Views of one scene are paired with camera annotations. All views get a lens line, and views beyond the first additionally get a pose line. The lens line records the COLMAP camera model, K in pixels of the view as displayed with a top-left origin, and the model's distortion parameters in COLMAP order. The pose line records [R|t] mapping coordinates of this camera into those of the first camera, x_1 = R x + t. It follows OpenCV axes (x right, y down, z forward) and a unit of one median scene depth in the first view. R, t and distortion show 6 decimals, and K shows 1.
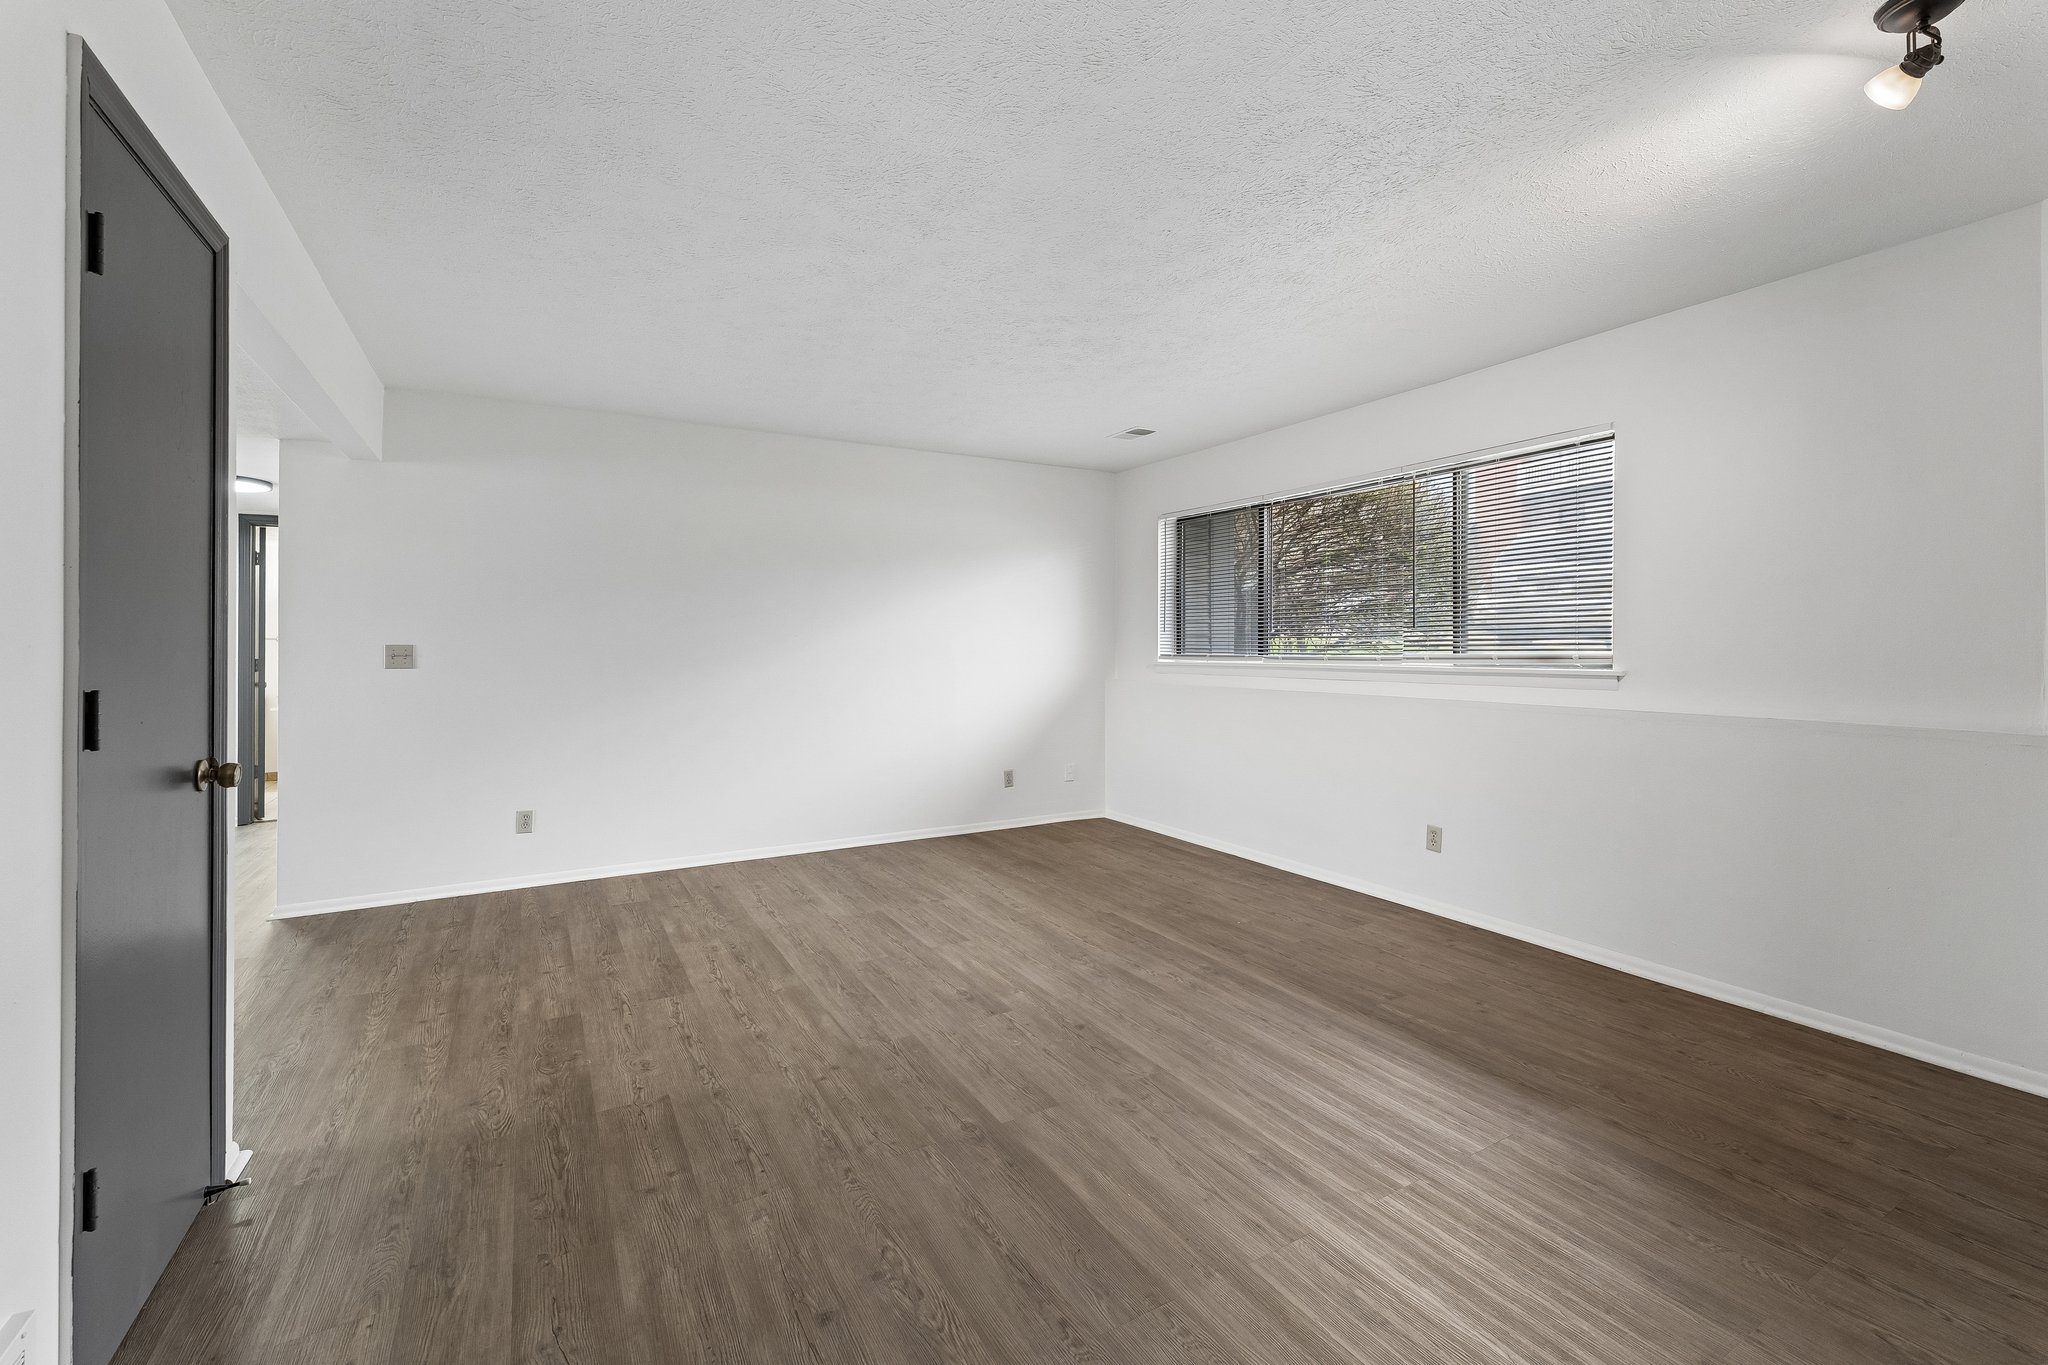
lens RADIAL K [[840.3, 0, 980.3], [0, 840.3, 643.2], [0, 0, 1]] dist [-0.001939, 0.000075]
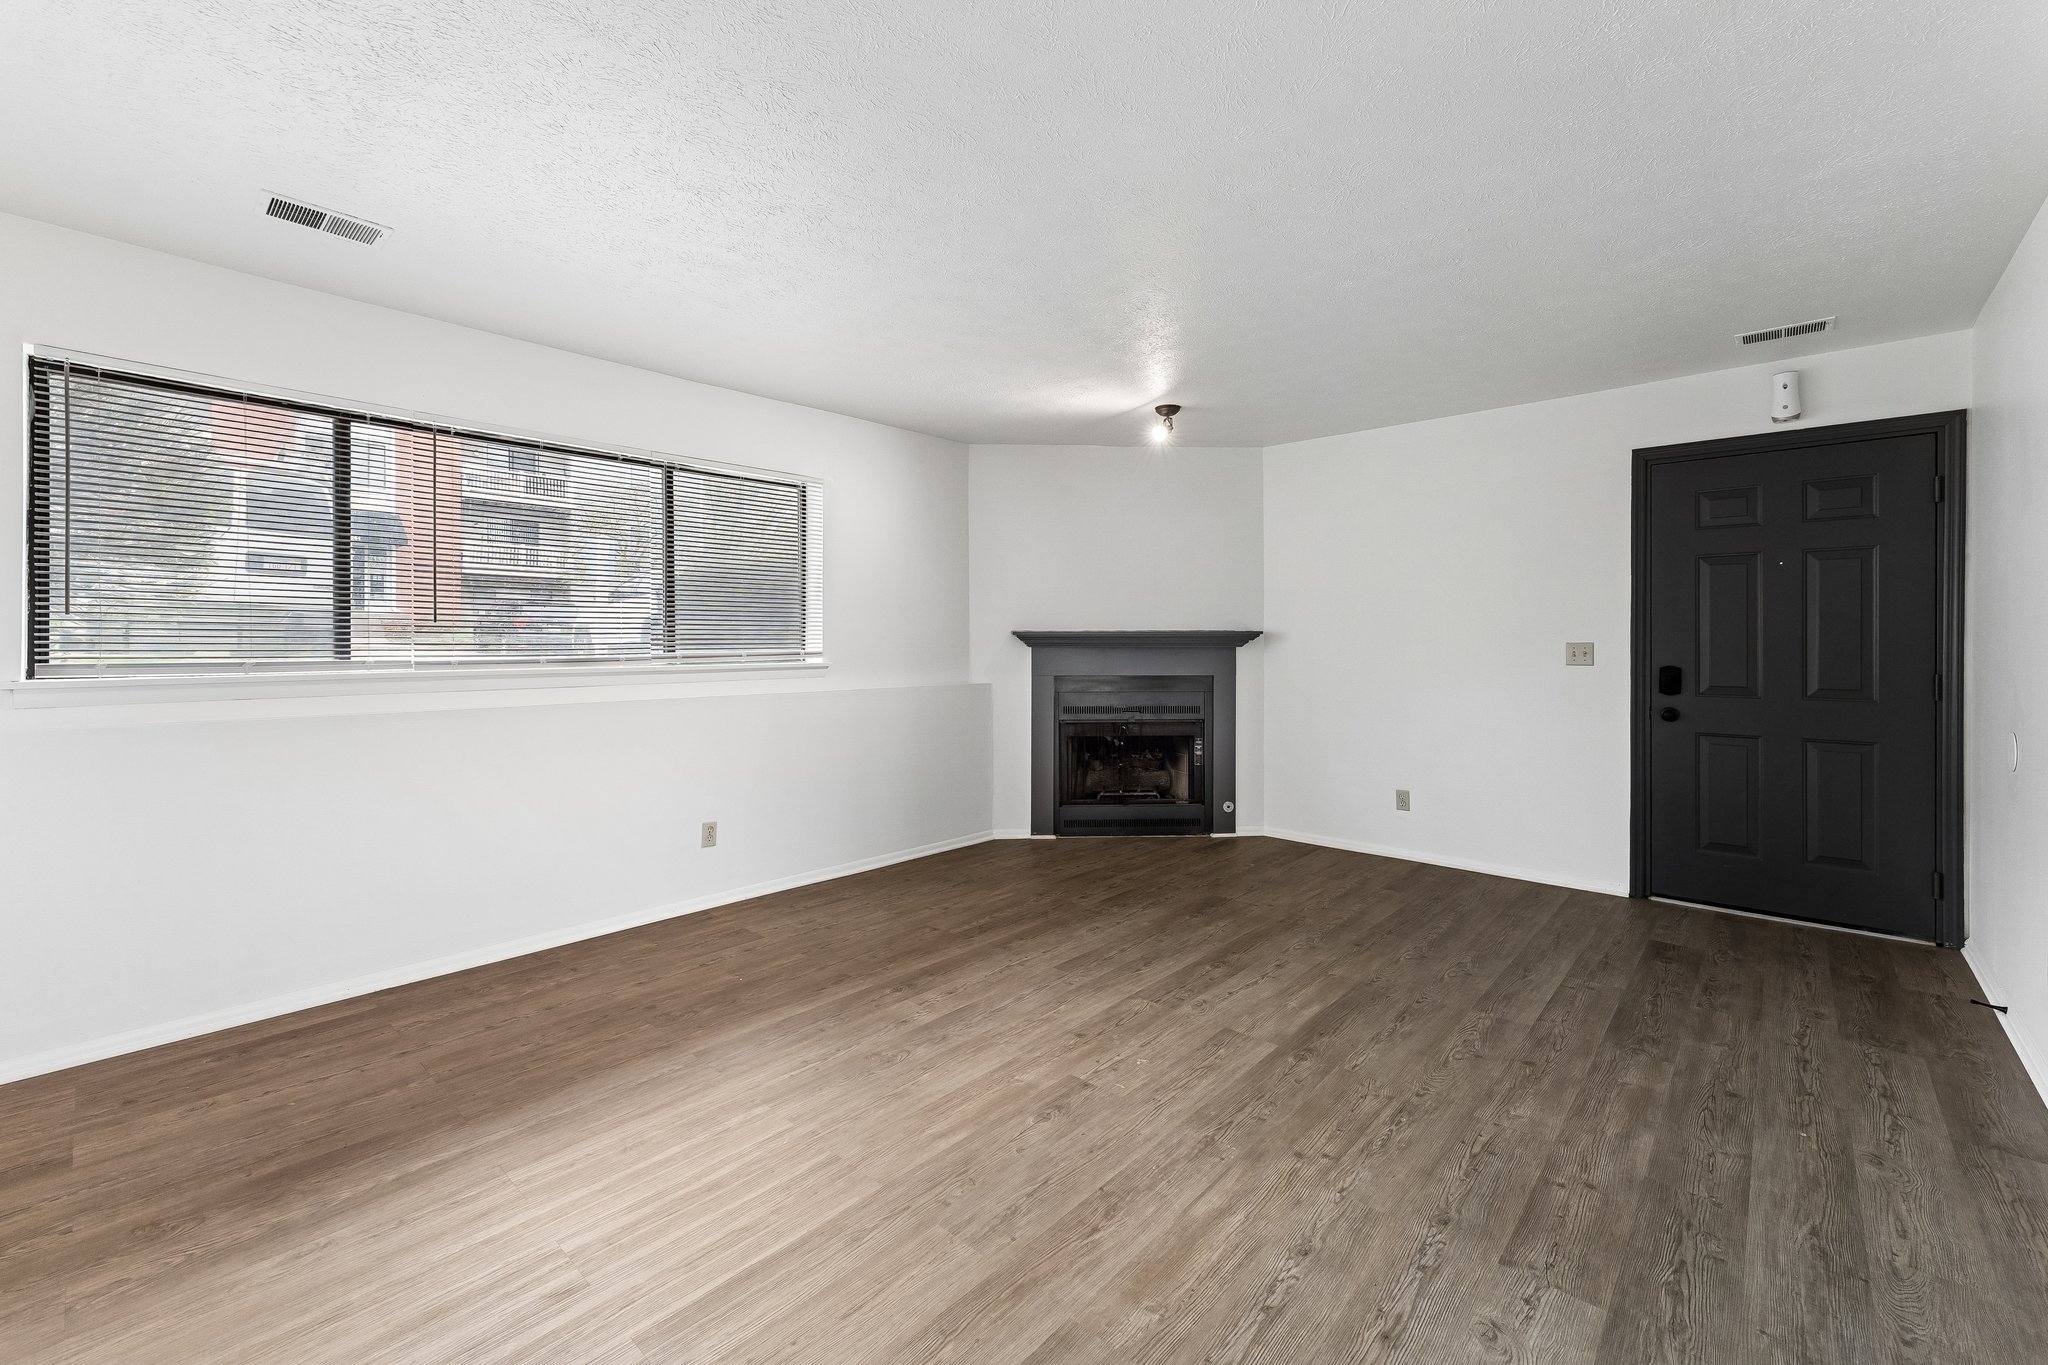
lens RADIAL K [[840.3, 0, 1035.4], [0, 840.3, 669.8], [0, 0, 1]] dist [-0.001939, 0.000075]
pose [[-0.338036, -0.031268, 0.940614, -0.835085], [-0.000235, 0.999451, 0.033140, -0.000112], [-0.941133, 0.010981, -0.337857, 1.495190]]
